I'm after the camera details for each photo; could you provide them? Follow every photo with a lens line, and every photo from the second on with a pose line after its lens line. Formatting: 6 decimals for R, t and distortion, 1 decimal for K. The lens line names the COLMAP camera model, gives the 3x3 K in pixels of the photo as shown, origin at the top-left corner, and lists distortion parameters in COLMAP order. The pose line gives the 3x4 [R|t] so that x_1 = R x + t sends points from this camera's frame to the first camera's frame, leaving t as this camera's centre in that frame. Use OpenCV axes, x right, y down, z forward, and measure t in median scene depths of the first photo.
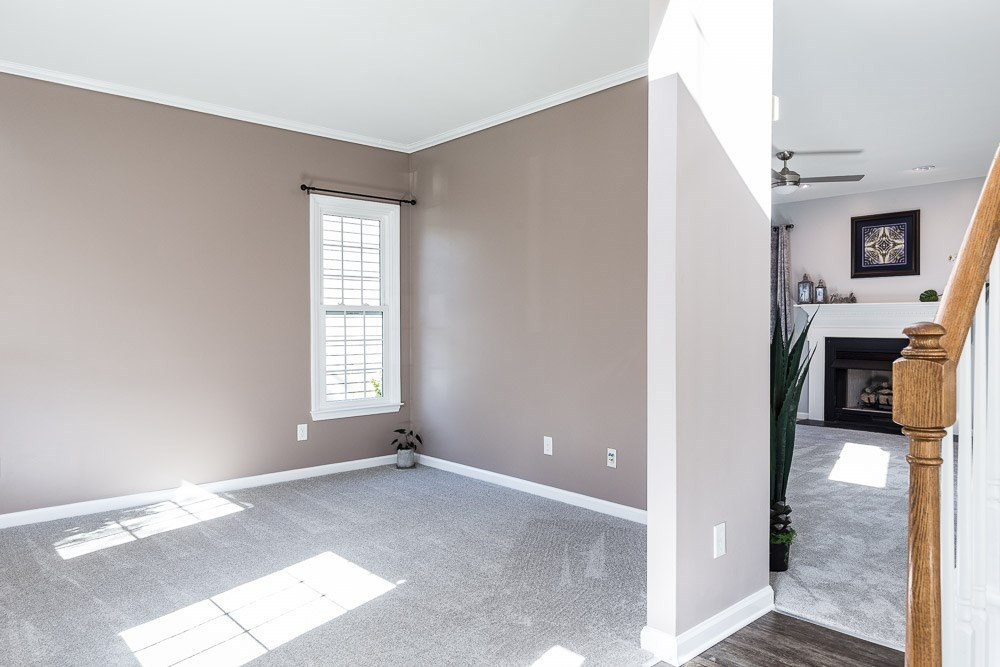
lens RADIAL K [[675.8, 0, 499.4], [0, 675.8, 333.2], [0, 0, 1]] dist [-0.032545, -0.001431]
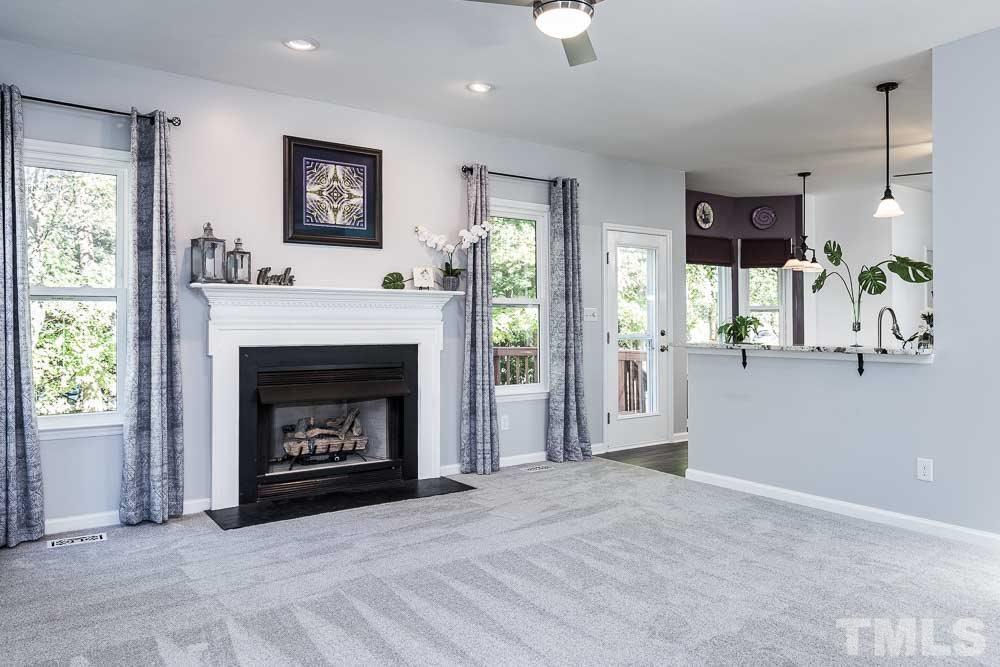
lens RADIAL K [[675.8, 0, 500.2], [0, 675.8, 328.4], [0, 0, 1]] dist [-0.032545, -0.001431]
pose [[0.114080, -0.005408, 0.993457, -0.021119], [0.017671, 0.999838, 0.003414, -0.008066], [-0.993314, 0.017166, 0.114157, 0.775449]]
